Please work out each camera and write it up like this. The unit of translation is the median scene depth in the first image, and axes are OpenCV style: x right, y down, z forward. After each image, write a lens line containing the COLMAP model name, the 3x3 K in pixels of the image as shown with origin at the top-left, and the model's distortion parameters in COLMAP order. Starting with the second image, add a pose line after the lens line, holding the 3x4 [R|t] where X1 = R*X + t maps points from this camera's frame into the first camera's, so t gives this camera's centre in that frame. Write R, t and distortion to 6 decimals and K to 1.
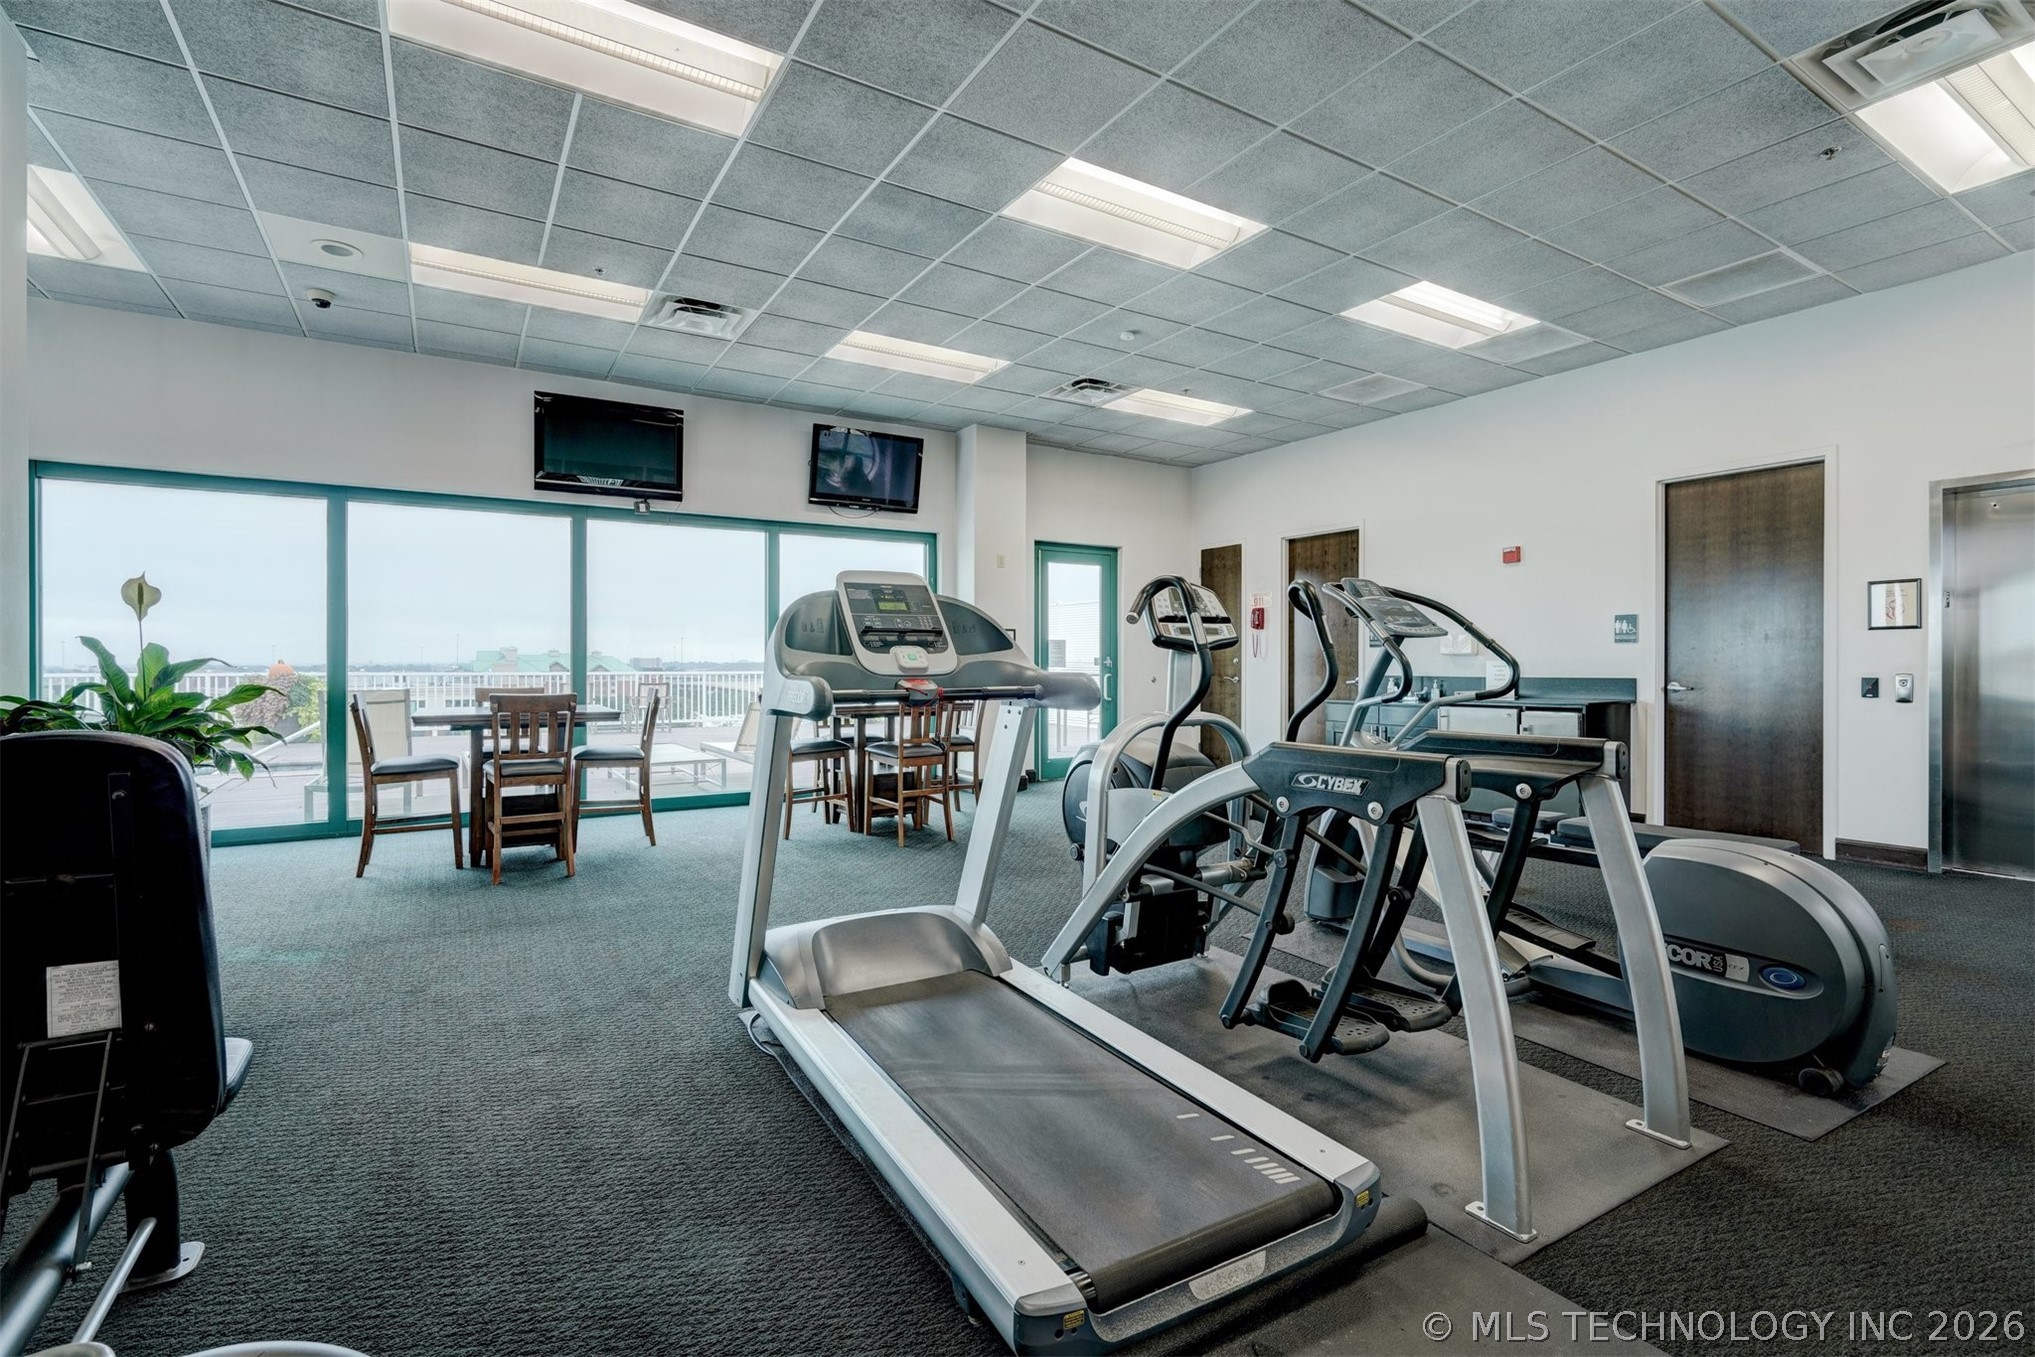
lens RADIAL K [[926.2, 0, 1010.1], [0, 926.2, 672.8], [0, 0, 1]] dist [-0.002879, 0.000937]
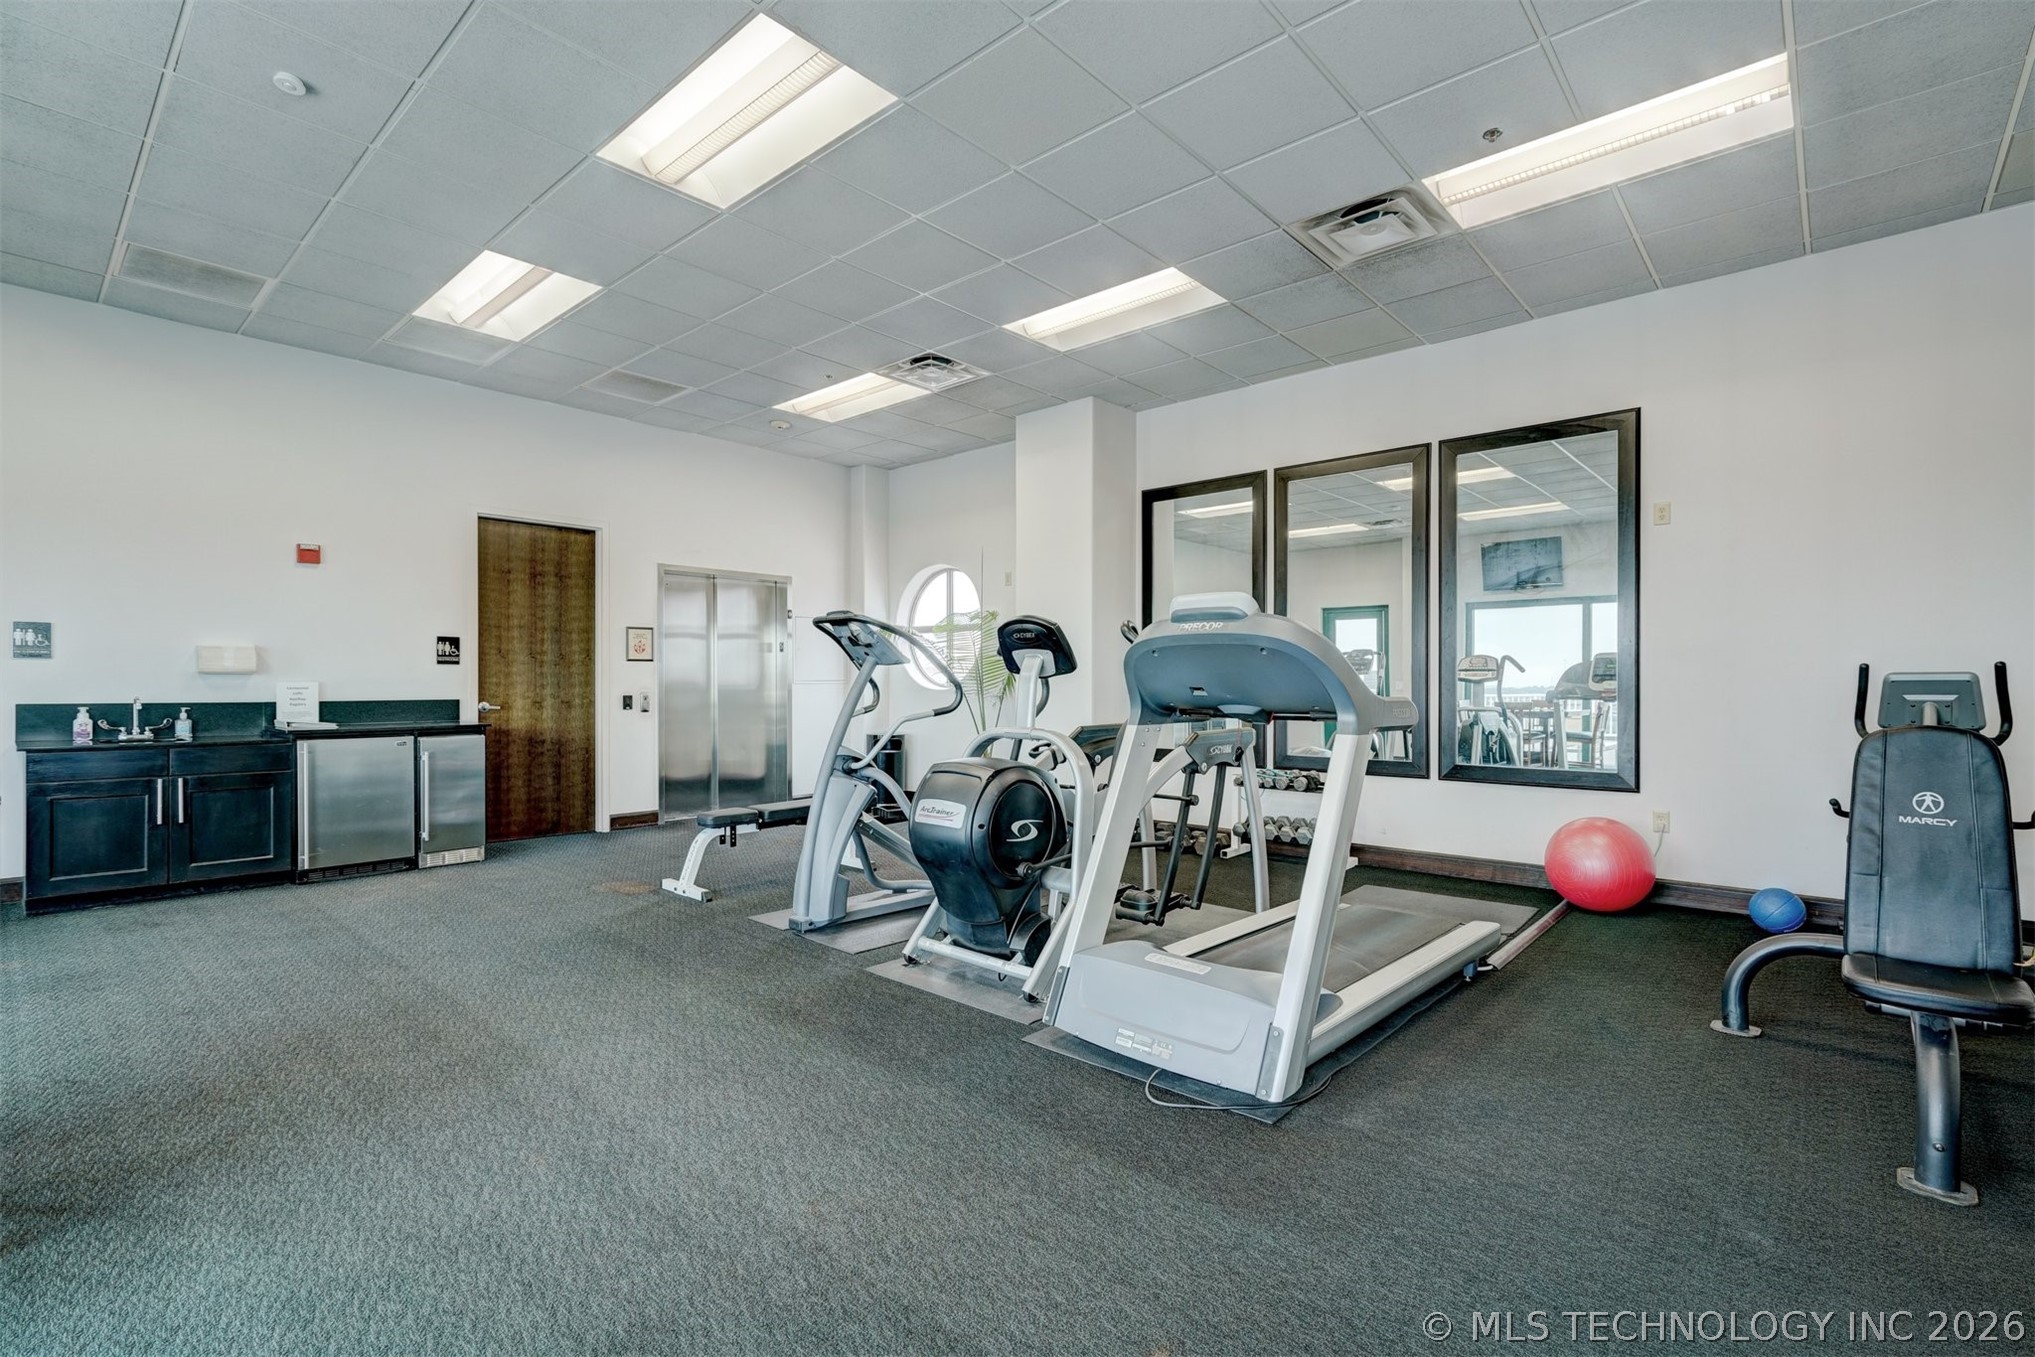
lens RADIAL K [[926.2, 0, 1006.8], [0, 926.2, 687.1], [0, 0, 1]] dist [-0.002879, 0.000937]
pose [[-0.287814, -0.004945, 0.957674, -0.481560], [0.006127, 0.999957, 0.007004, -0.011138], [-0.957667, 0.007883, -0.287771, 0.713921]]
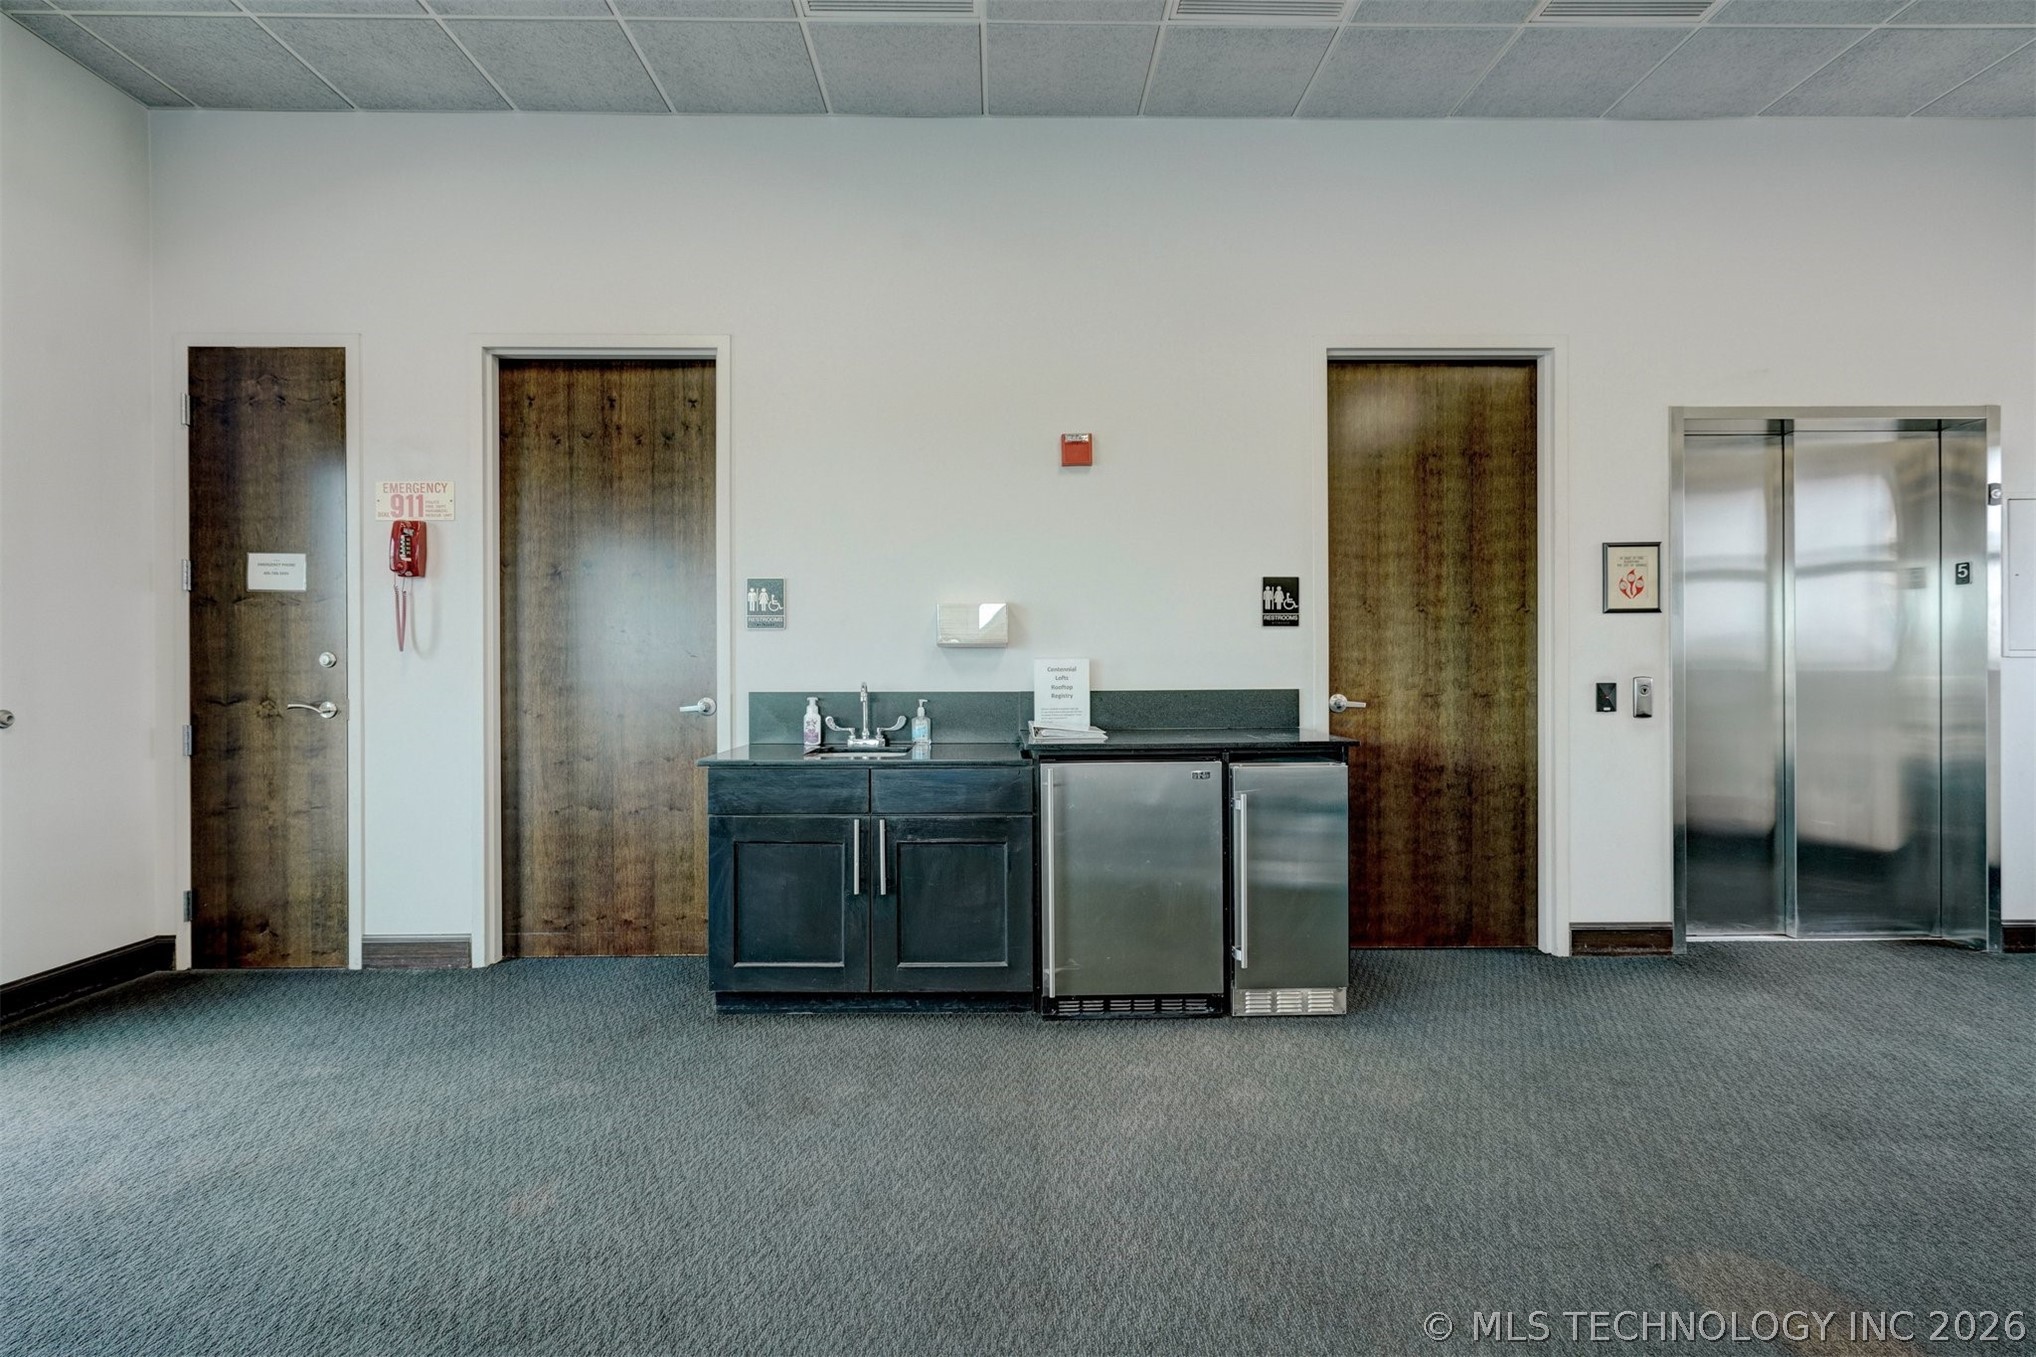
lens RADIAL K [[926.6, 0, 1013.5], [0, 926.6, 669.9], [0, 0, 1]] dist [-0.002879, 0.000937]
pose [[0.506855, -0.005715, 0.862012, 0.095623], [0.012498, 0.999922, -0.000719, -0.007781], [-0.861941, 0.011138, 0.506887, 0.862302]]
